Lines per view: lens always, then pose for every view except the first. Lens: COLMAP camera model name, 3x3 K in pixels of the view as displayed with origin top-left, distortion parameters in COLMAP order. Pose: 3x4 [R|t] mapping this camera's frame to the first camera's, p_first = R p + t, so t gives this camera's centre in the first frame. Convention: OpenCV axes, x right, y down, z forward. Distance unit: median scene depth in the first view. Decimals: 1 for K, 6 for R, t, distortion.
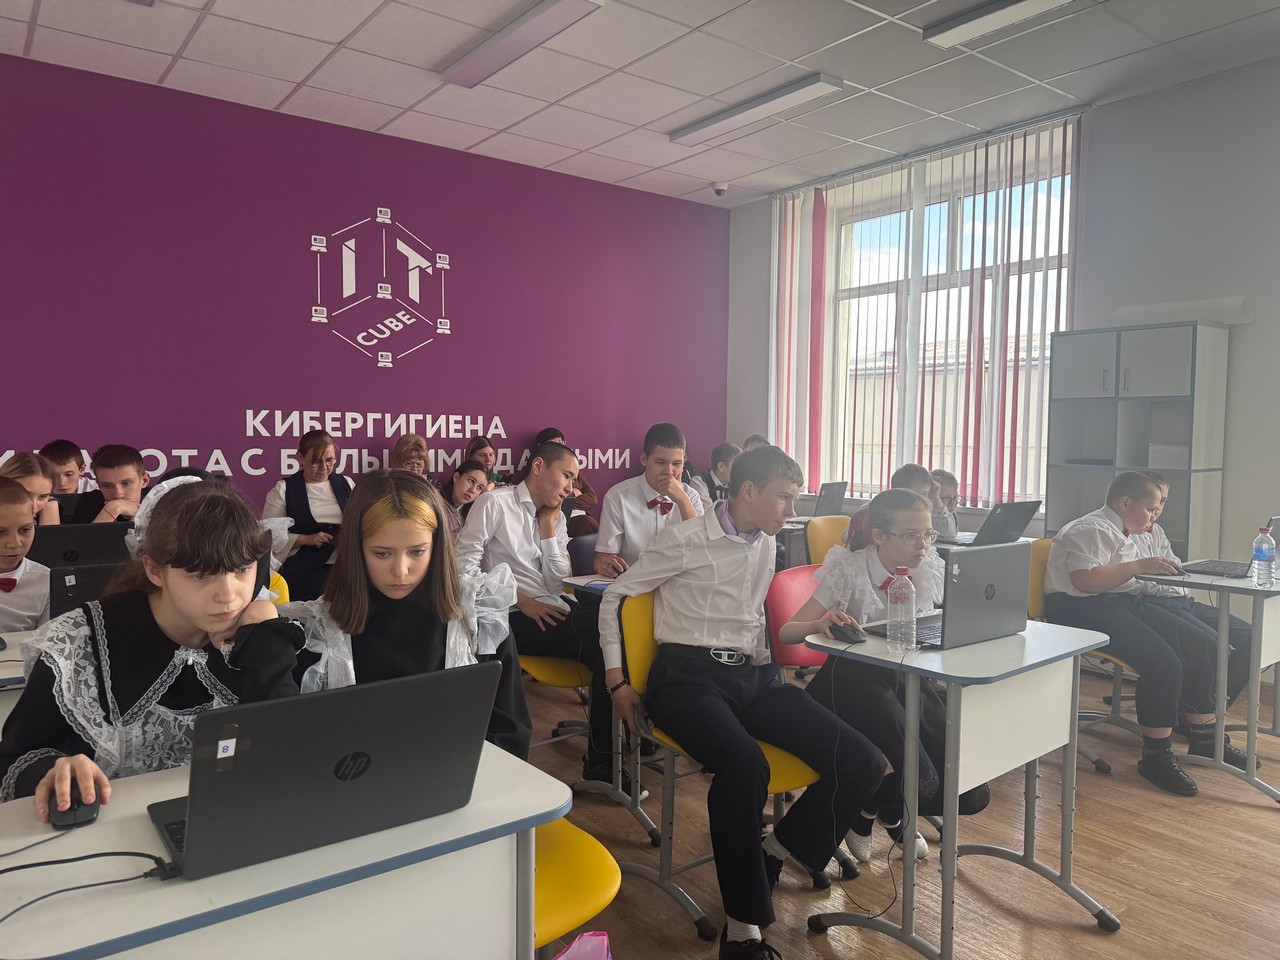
lens RADIAL K [[908.4, 0, 634.1], [0, 908.4, 488.9], [0, 0, 1]] dist [-0.000840, -0.009991]
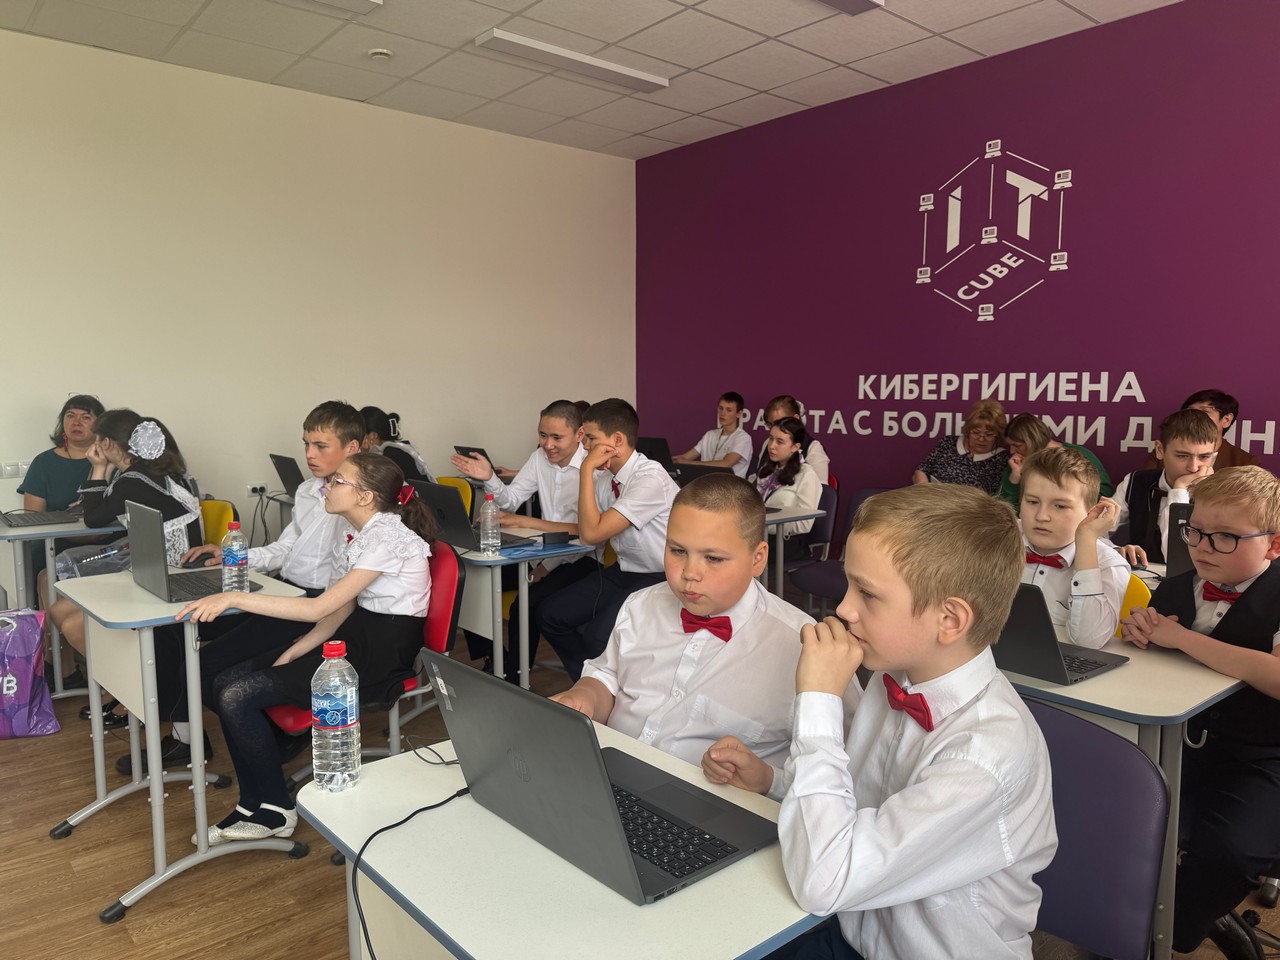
lens RADIAL K [[908.4, 0, 631.8], [0, 908.4, 467.8], [0, 0, 1]] dist [-0.000840, -0.009991]
pose [[0.043999, 0.080311, -0.995798, 0.607504], [-0.051848, 0.995604, 0.078005, -0.042724], [0.997685, 0.048198, 0.047969, 0.618823]]
